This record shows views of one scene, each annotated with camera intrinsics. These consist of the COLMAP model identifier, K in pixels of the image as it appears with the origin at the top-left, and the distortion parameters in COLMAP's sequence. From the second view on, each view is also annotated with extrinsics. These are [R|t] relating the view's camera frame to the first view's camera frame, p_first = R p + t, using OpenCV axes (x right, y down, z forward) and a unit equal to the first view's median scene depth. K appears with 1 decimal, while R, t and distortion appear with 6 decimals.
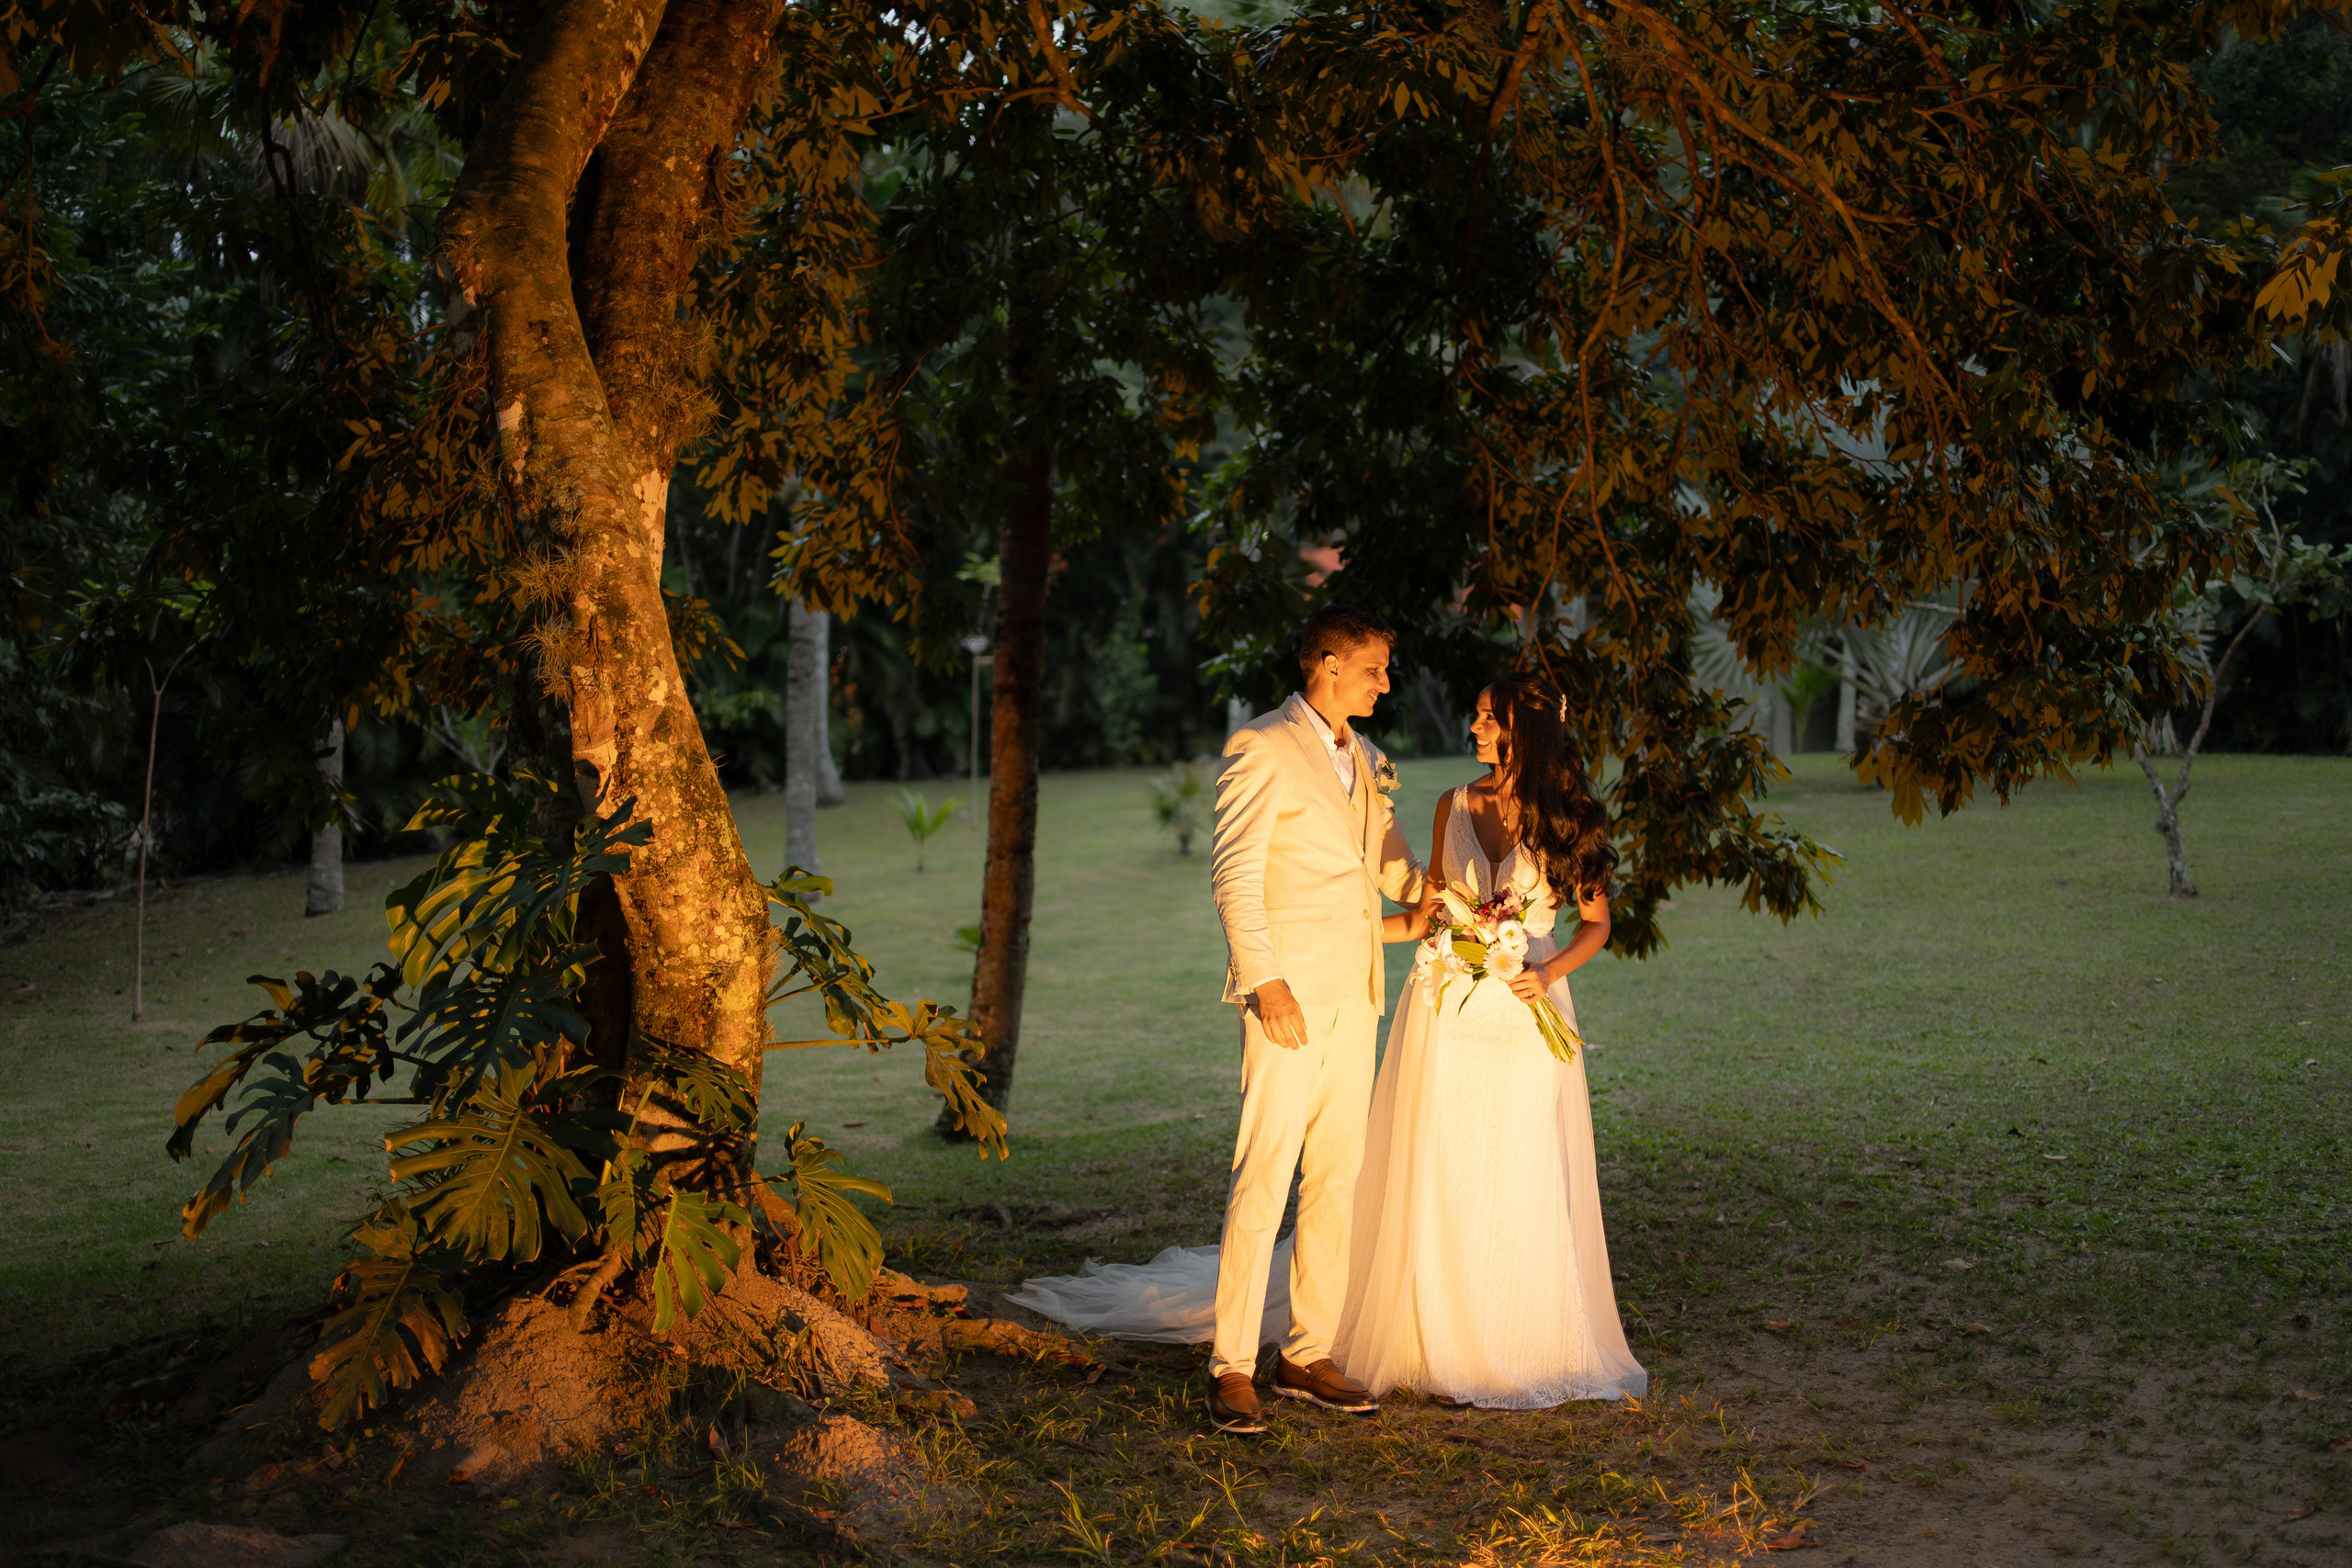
lens RADIAL K [[2347.1, 0, 1180.0], [0, 2347.1, 780.6], [0, 0, 1]] dist [-0.012205, 0.000000]
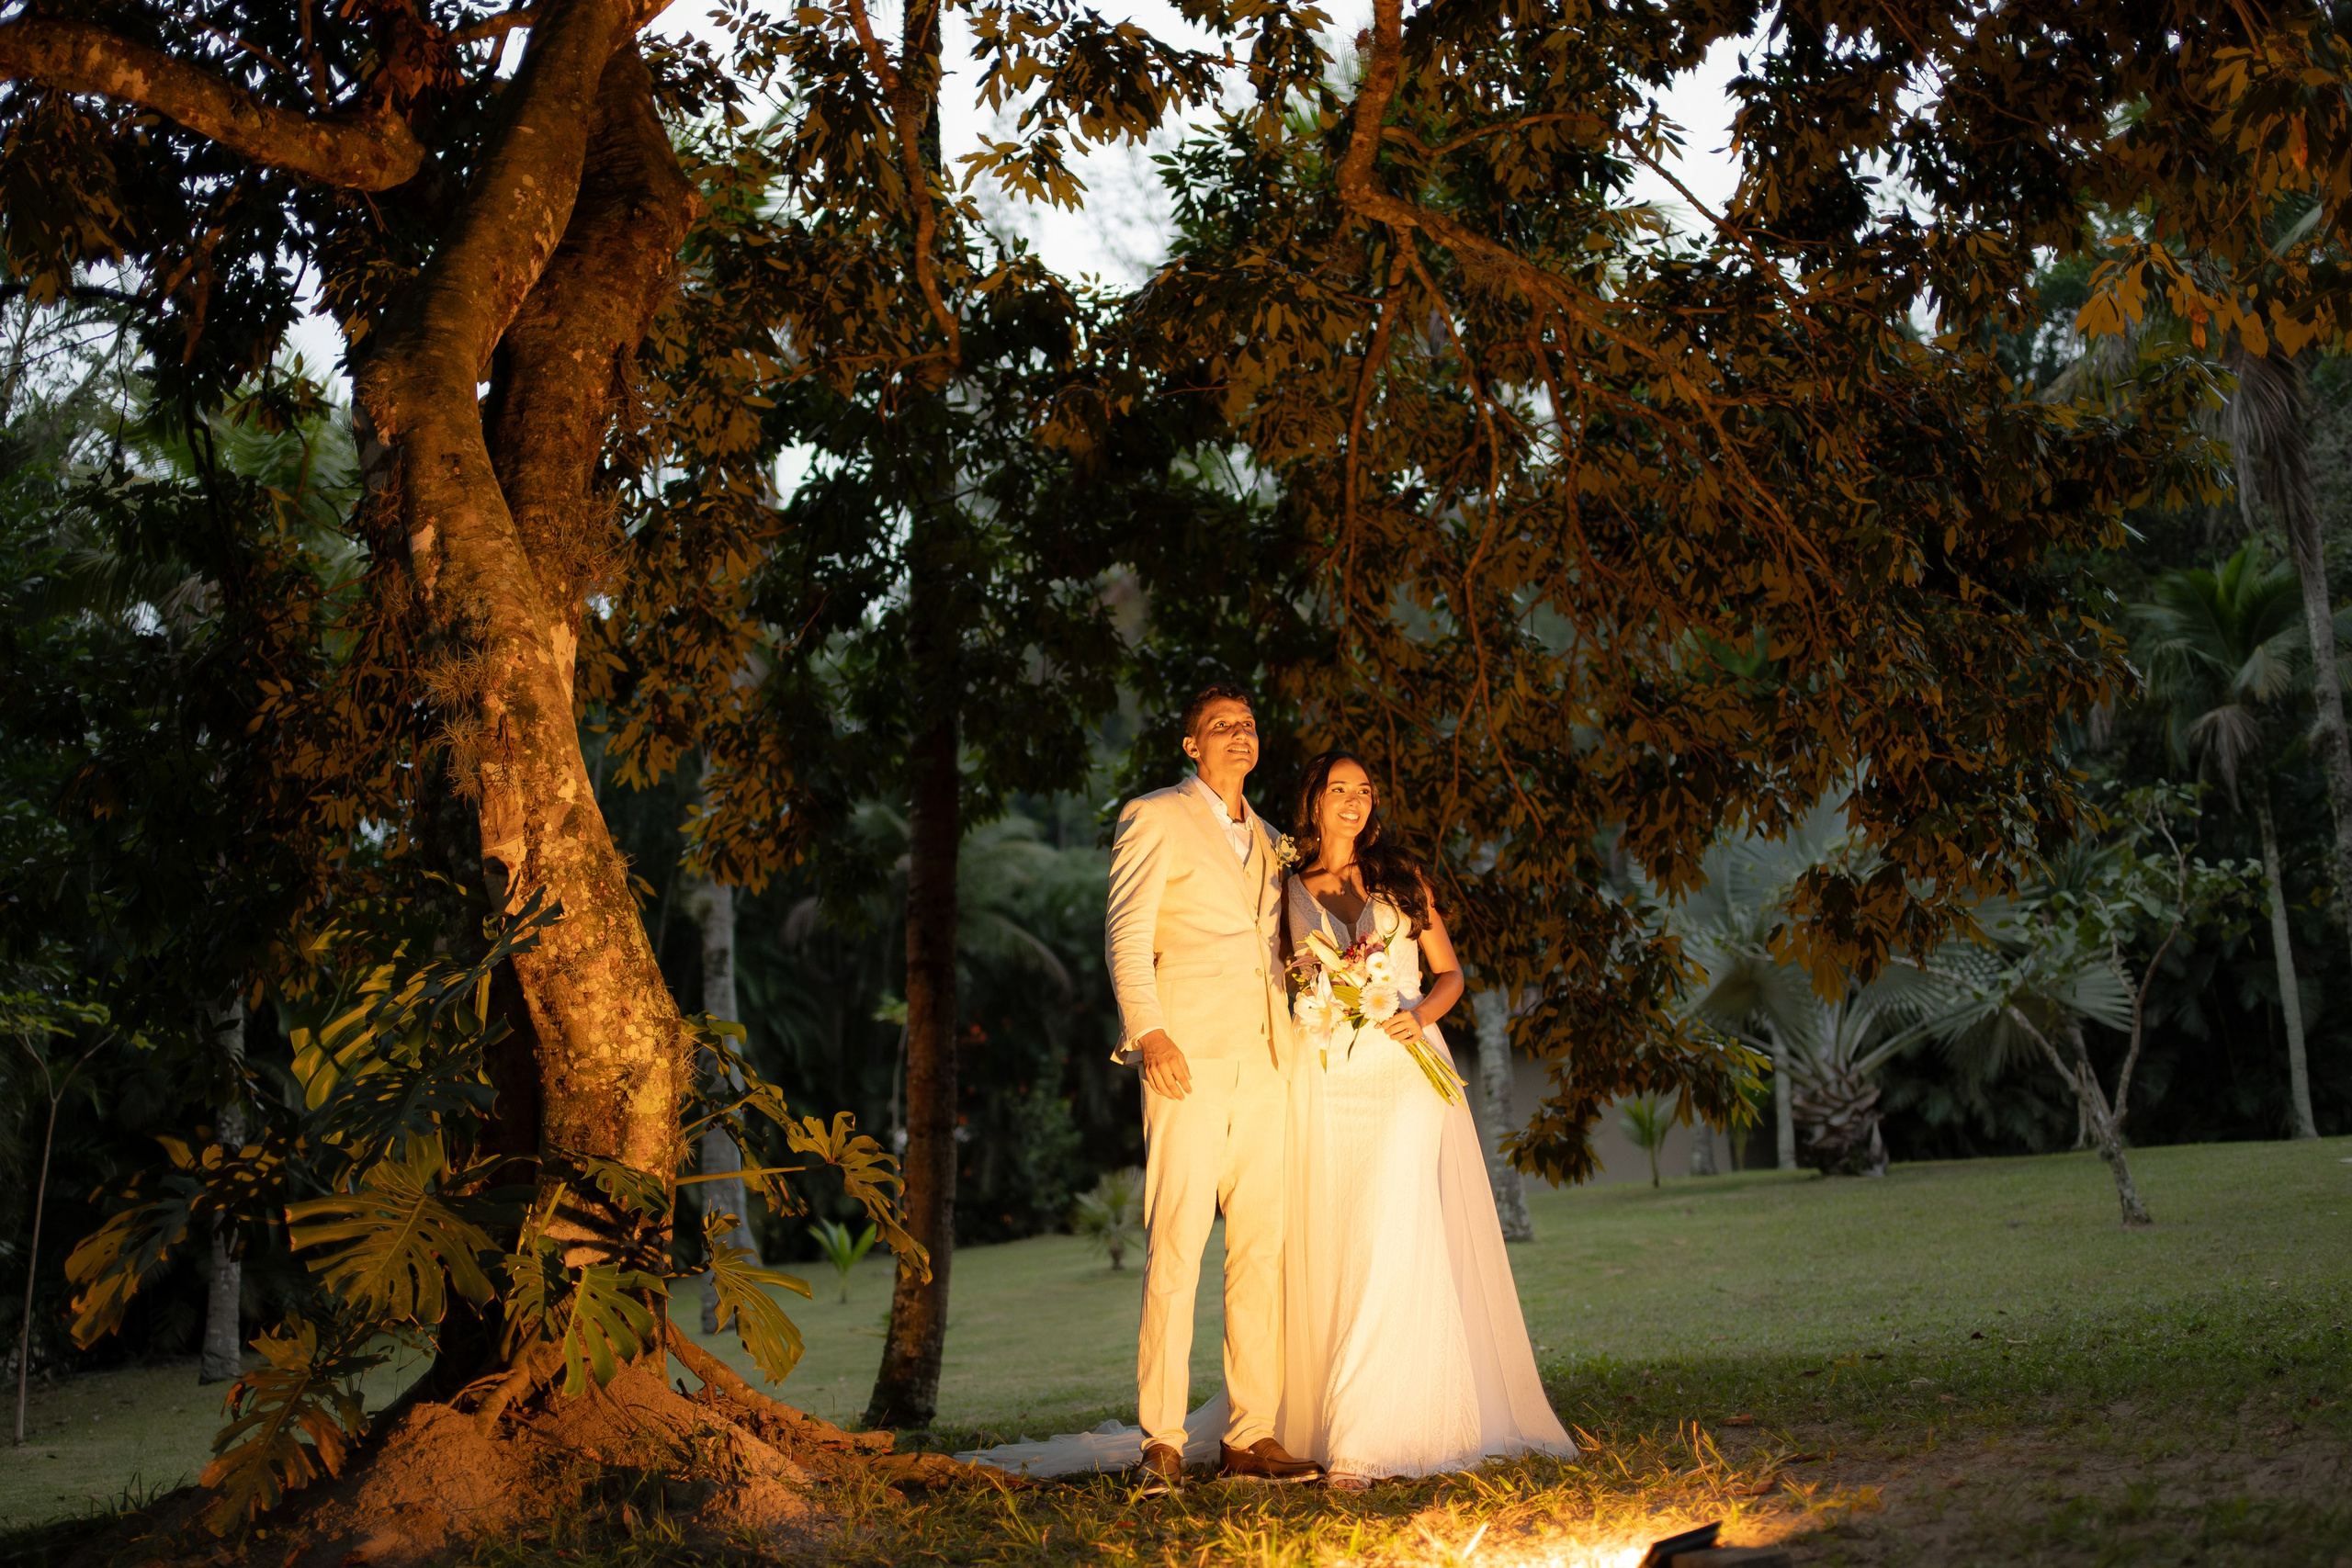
lens RADIAL K [[2347.1, 0, 1142.5], [0, 2347.1, 638.5], [0, 0, 1]] dist [-0.012205, 0.000000]
pose [[0.998452, -0.049004, 0.026314, 0.001060], [0.053444, 0.976302, -0.209712, 0.116740], [-0.015413, 0.210794, 0.977409, -0.002960]]
